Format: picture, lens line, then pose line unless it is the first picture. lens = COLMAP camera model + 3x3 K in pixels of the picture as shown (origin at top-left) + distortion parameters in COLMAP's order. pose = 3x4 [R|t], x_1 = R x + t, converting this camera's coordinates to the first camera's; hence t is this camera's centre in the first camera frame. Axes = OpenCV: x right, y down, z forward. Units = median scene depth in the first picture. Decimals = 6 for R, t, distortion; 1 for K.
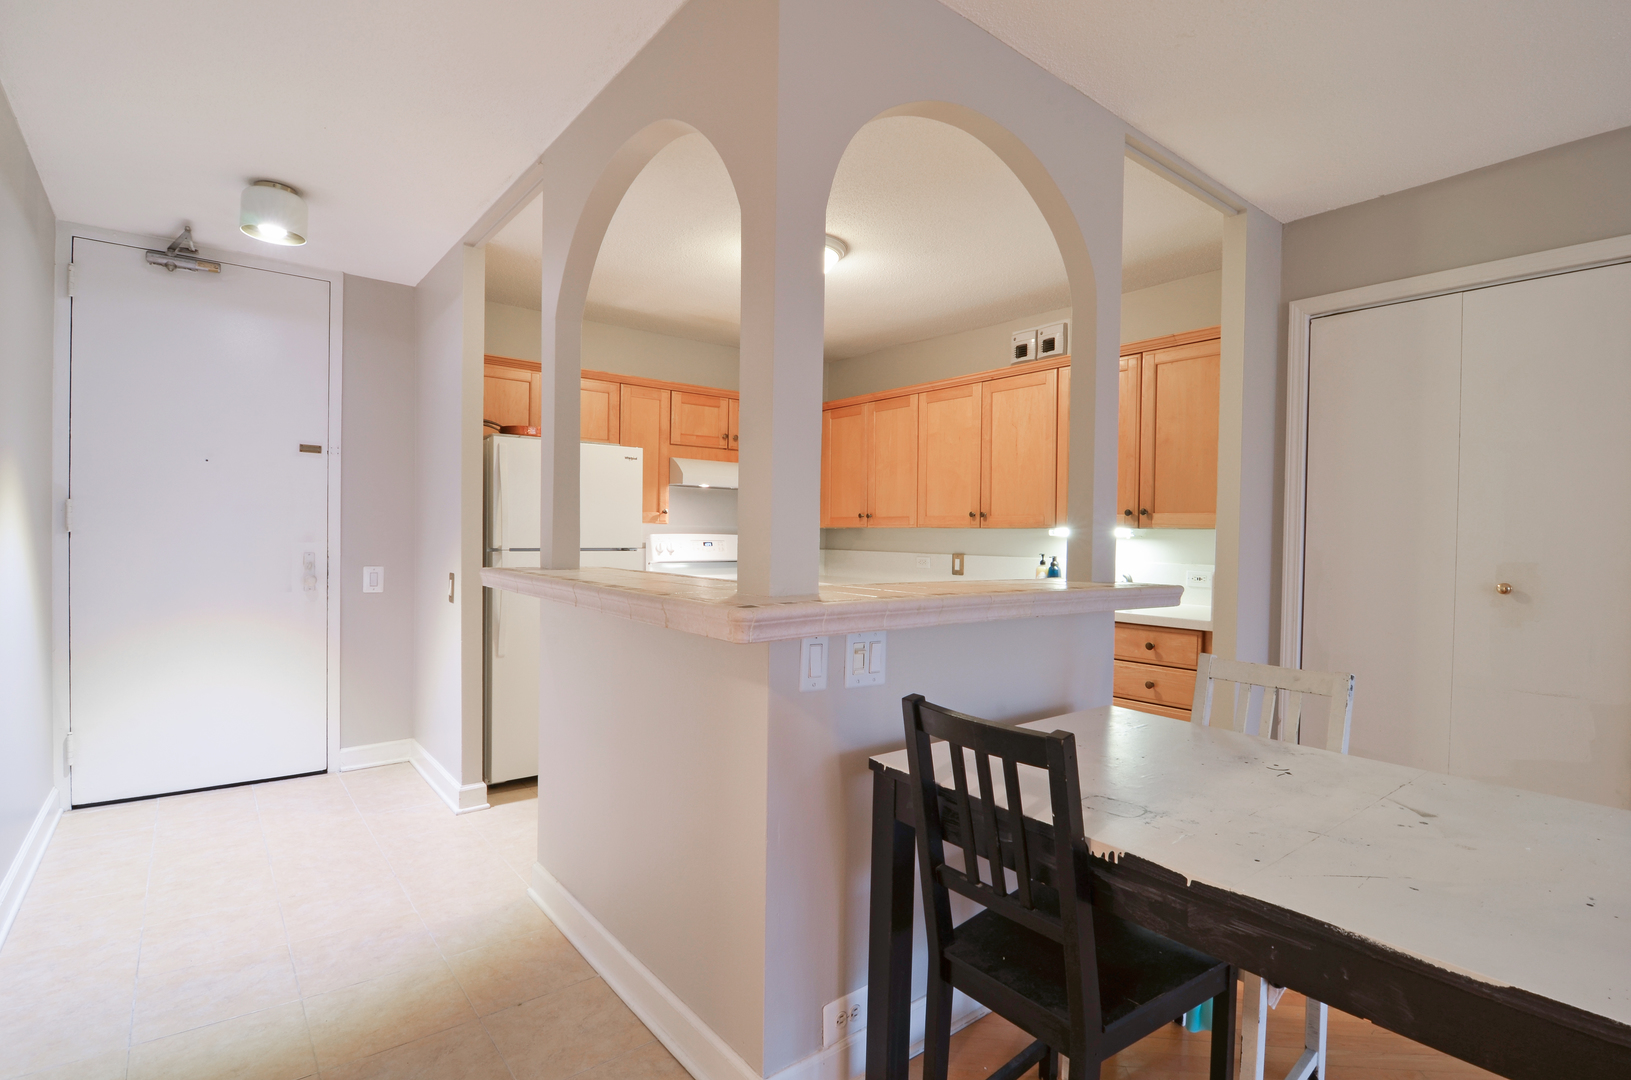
lens RADIAL K [[786.5, 0, 828.8], [0, 786.5, 565.3], [0, 0, 1]] dist [-0.009434, -0.007970]
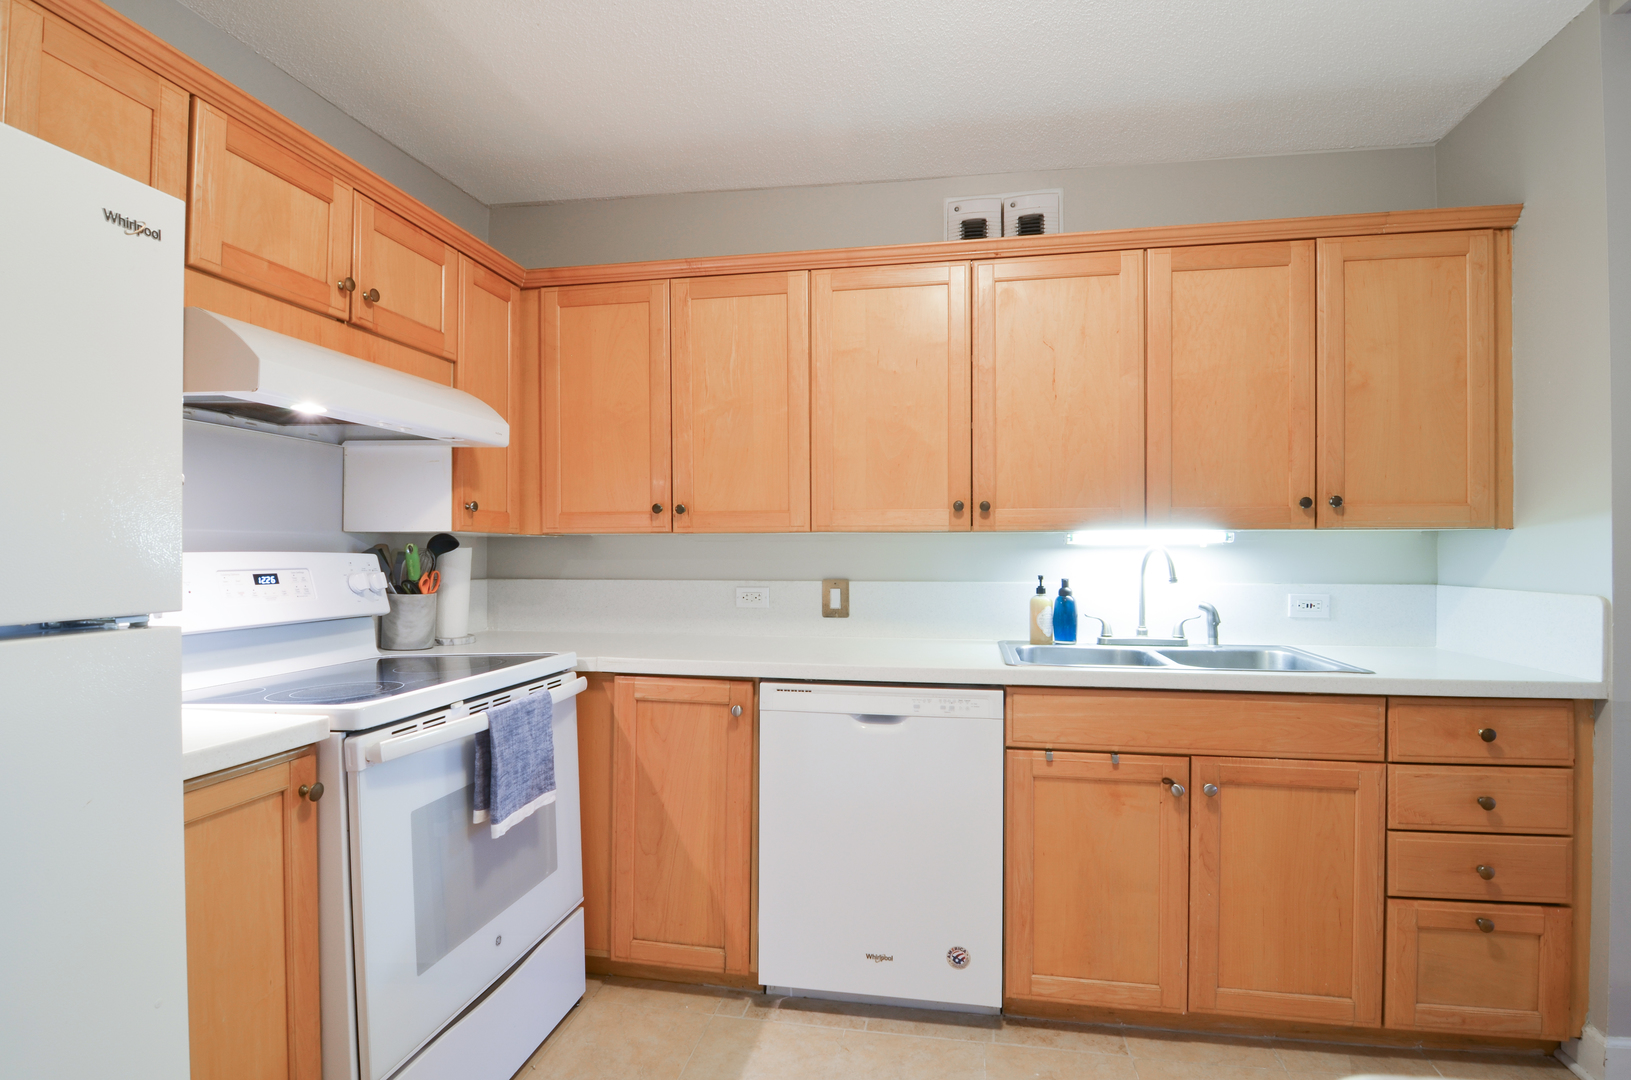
lens RADIAL K [[786.5, 0, 830.5], [0, 786.5, 550.5], [0, 0, 1]] dist [-0.009434, -0.007970]
pose [[0.755222, -0.016272, 0.655268, -0.218173], [0.038734, 0.999053, -0.019833, -0.025994], [-0.654324, 0.040359, 0.755137, 0.626286]]
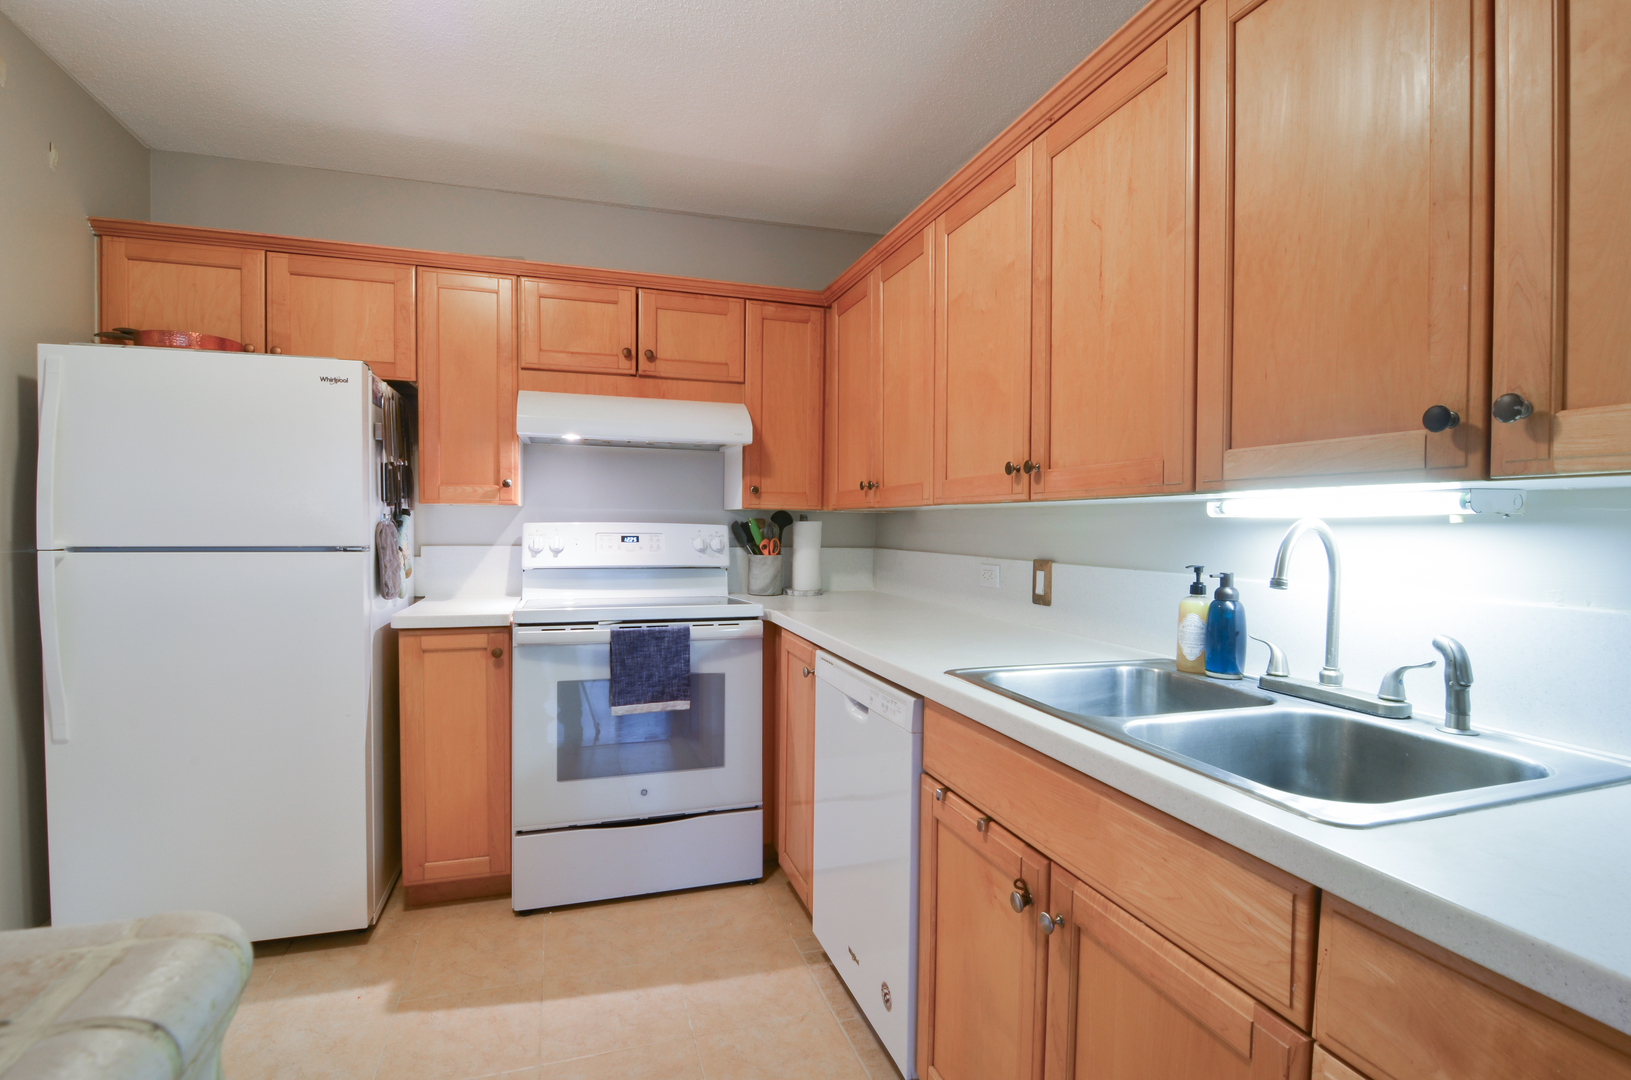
lens RADIAL K [[786.5, 0, 835.0], [0, 786.5, 549.4], [0, 0, 1]] dist [-0.009434, -0.007970]
pose [[0.938896, 0.004992, -0.344164, 0.226064], [-0.009359, 0.999895, -0.011027, -0.015848], [0.344073, 0.013575, 0.938845, 0.552594]]
